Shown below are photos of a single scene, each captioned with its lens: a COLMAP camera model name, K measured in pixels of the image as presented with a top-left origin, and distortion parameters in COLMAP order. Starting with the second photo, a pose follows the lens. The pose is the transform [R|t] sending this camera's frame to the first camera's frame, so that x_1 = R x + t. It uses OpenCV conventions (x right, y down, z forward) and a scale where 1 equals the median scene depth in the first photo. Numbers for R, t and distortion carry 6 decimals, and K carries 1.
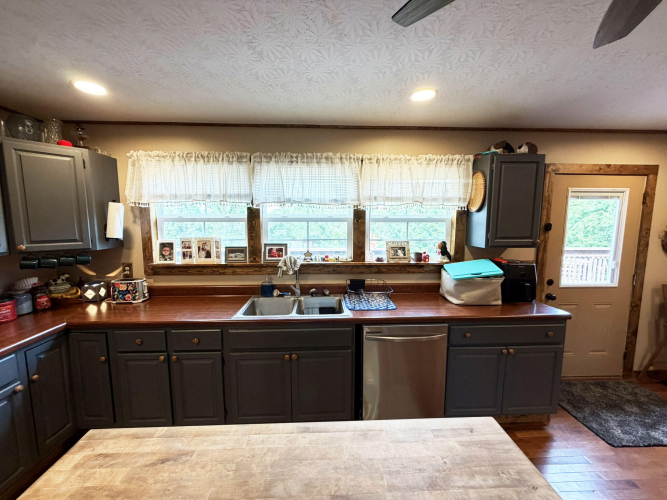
lens RADIAL K [[267.0, 0, 330.1], [0, 267.0, 250.4], [0, 0, 1]] dist [0.001778, -0.000453]
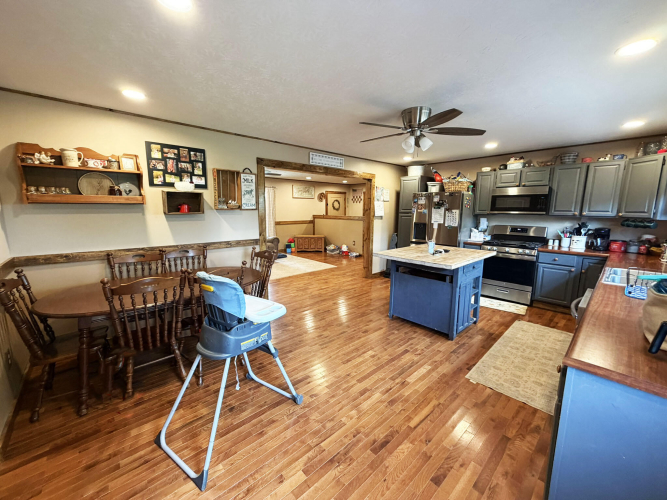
lens RADIAL K [[267.0, 0, 332.4], [0, 267.0, 249.4], [0, 0, 1]] dist [0.001778, -0.000453]
pose [[-0.772072, 0.085516, -0.629755, 1.310934], [-0.080685, 0.969698, 0.230597, -0.034057], [0.630392, 0.228849, -0.741778, 0.882340]]
